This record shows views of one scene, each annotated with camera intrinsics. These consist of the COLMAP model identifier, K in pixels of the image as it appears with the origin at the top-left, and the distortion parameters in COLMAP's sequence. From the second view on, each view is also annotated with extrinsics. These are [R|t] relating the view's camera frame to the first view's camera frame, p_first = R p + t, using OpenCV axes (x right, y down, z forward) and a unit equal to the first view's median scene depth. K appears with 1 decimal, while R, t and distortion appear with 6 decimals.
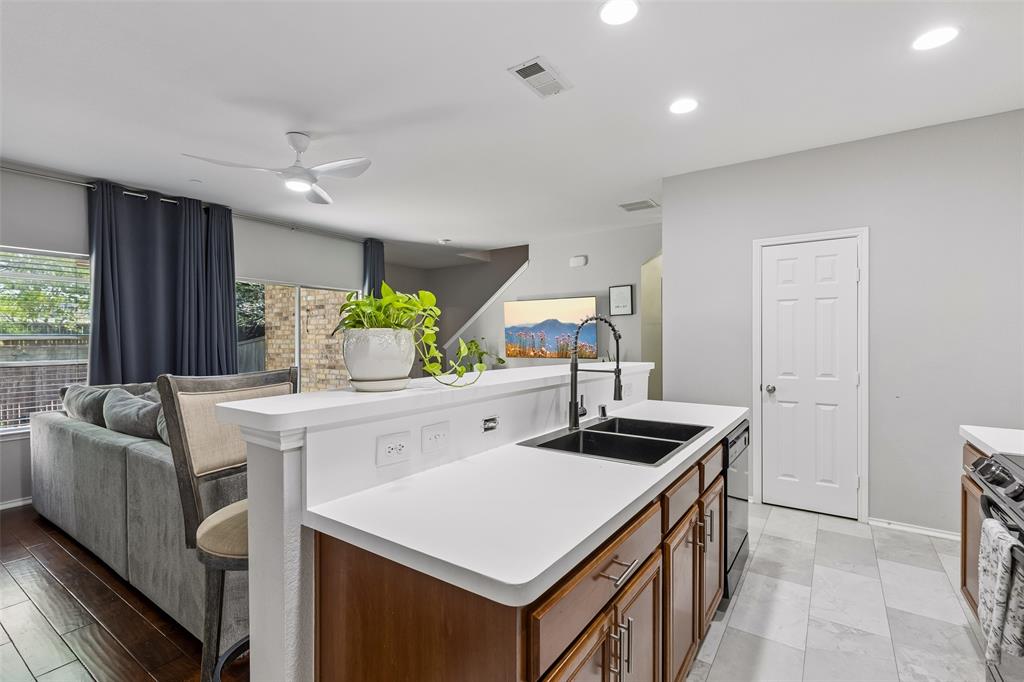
lens RADIAL K [[461.5, 0, 513.9], [0, 461.5, 337.4], [0, 0, 1]] dist [0.008146, -0.001434]
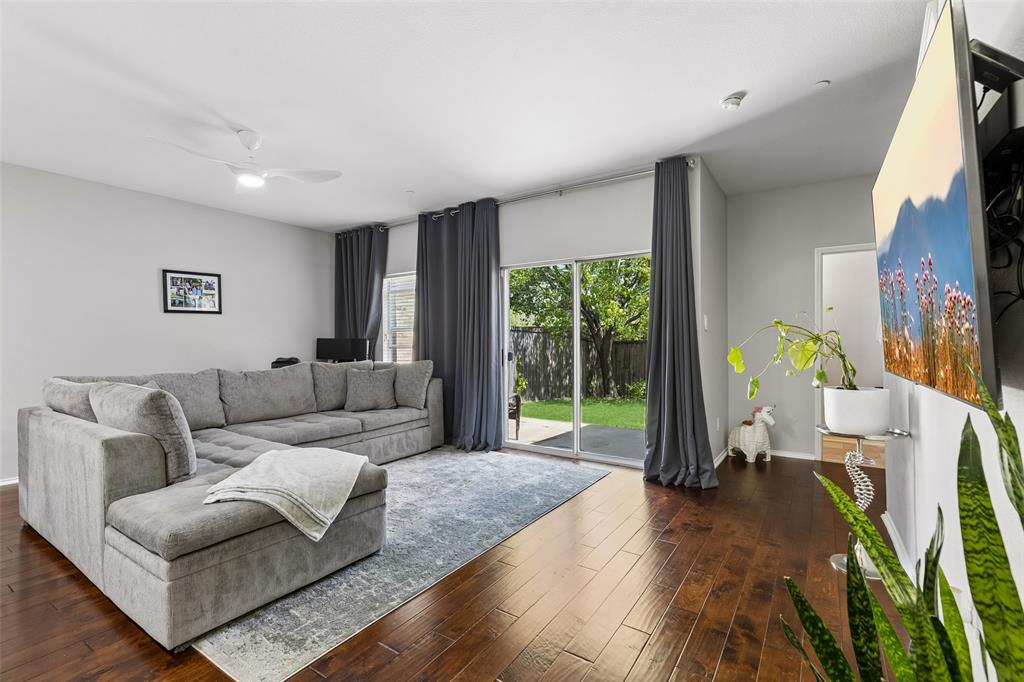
lens RADIAL K [[461.5, 0, 513.4], [0, 461.5, 343.4], [0, 0, 1]] dist [0.008146, -0.001434]
pose [[0.009380, 0.009820, -0.999908, 0.391188], [0.010887, 0.999892, 0.009922, 0.027078], [0.999897, -0.010979, 0.009272, 1.027942]]
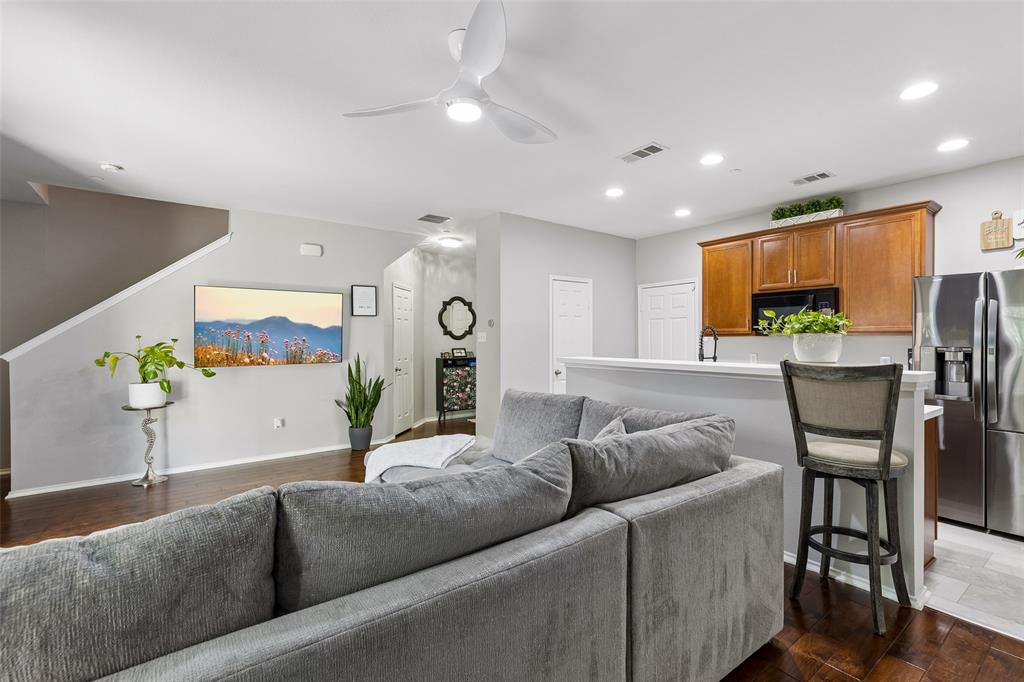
lens RADIAL K [[461.5, 0, 515.3], [0, 461.5, 339.9], [0, 0, 1]] dist [0.008146, -0.001434]
pose [[0.322788, 0.001558, 0.946470, -0.701182], [-0.002238, 0.999997, -0.000883, 0.002744], [-0.946469, -0.001833, 0.322790, 0.461704]]
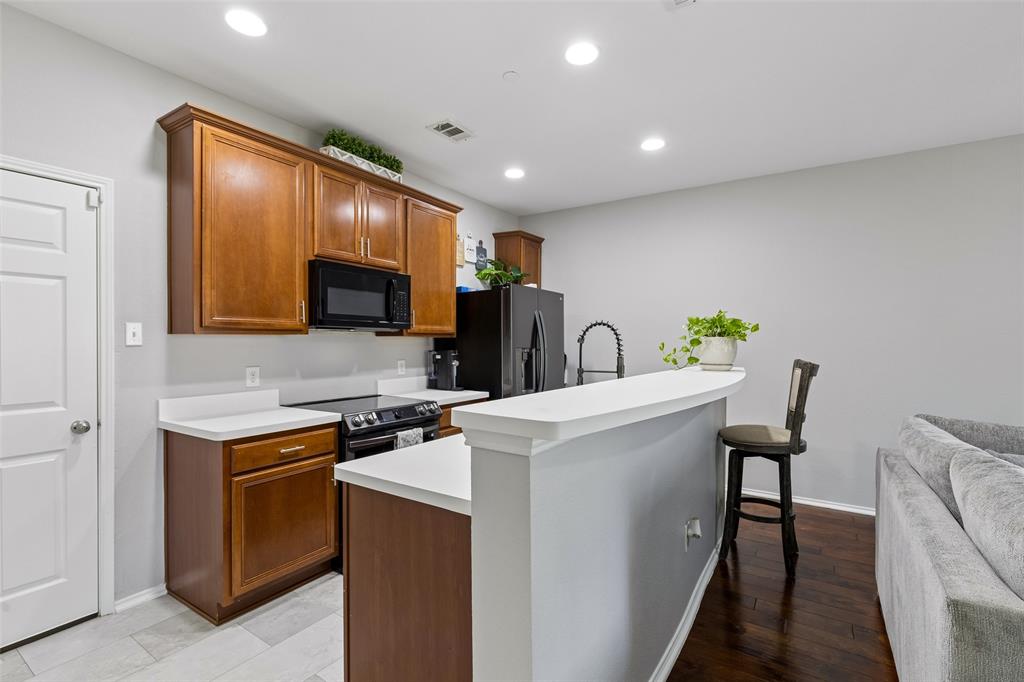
lens RADIAL K [[461.5, 0, 513.3], [0, 461.5, 343.7], [0, 0, 1]] dist [0.008146, -0.001434]
pose [[-0.999796, -0.002821, -0.020000, 0.165159], [-0.002898, 0.999988, 0.003855, 0.000377], [0.019989, 0.003913, -0.999793, 0.858161]]
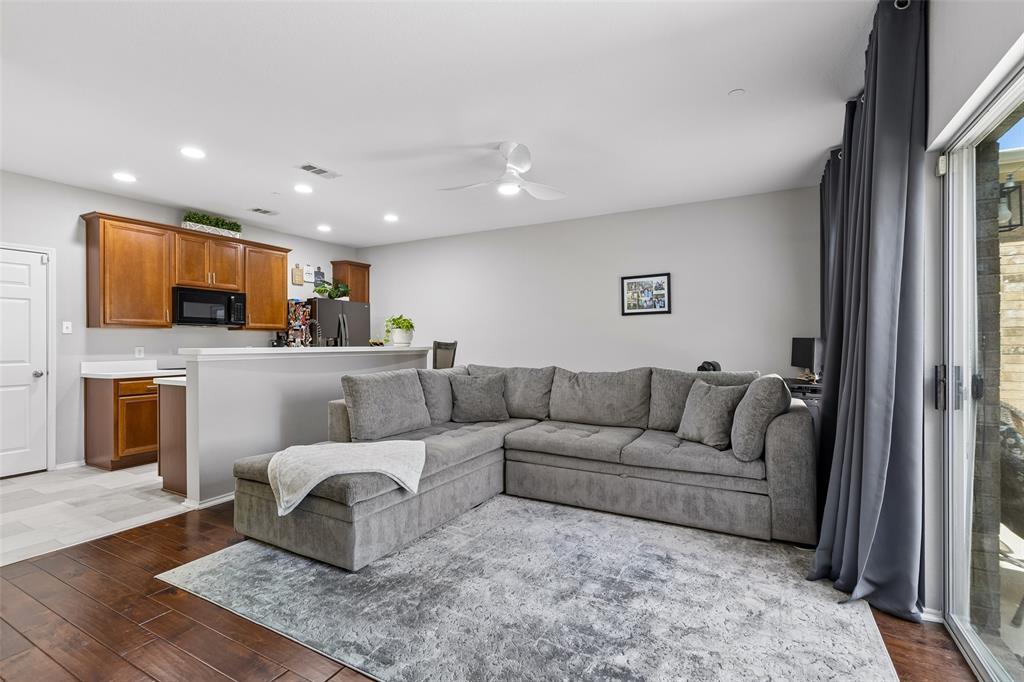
lens RADIAL K [[461.5, 0, 514.9], [0, 461.5, 341.2], [0, 0, 1]] dist [0.008146, -0.001434]
pose [[-0.995068, 0.004167, -0.099111, -0.238565], [0.004750, 0.999973, -0.005651, 0.029416], [0.099084, -0.006094, -0.995060, 1.367251]]
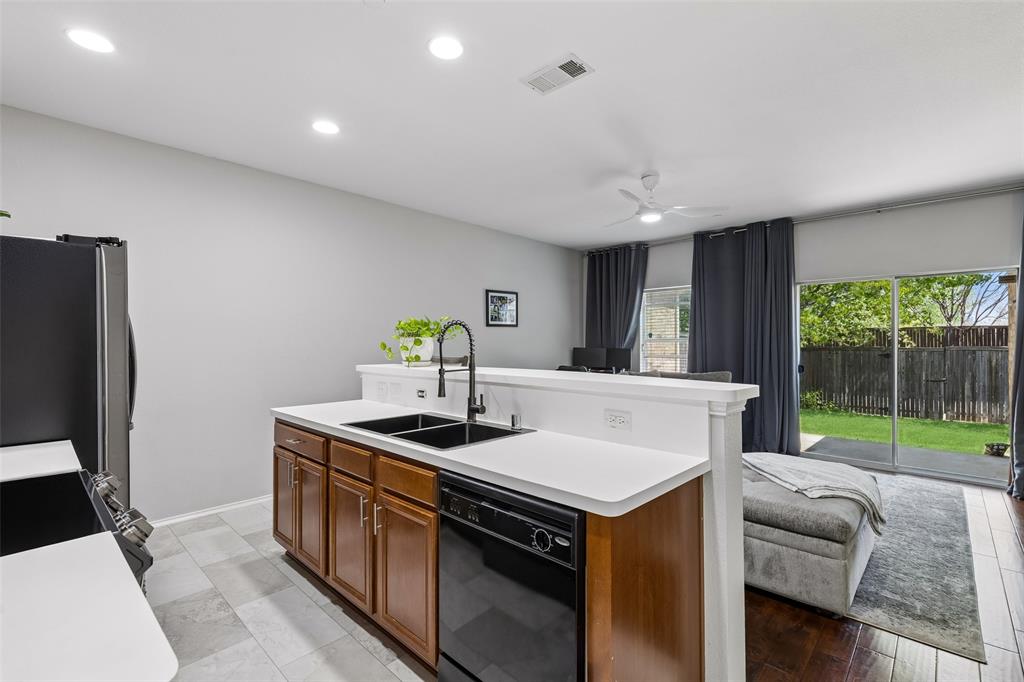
lens RADIAL K [[461.5, 0, 514.3], [0, 461.5, 340.1], [0, 0, 1]] dist [0.008146, -0.001434]
pose [[-0.152686, -0.002423, -0.988272, 0.519176], [0.003437, 0.999990, -0.002983, 0.000594], [0.988269, -0.003852, -0.152676, 0.536415]]
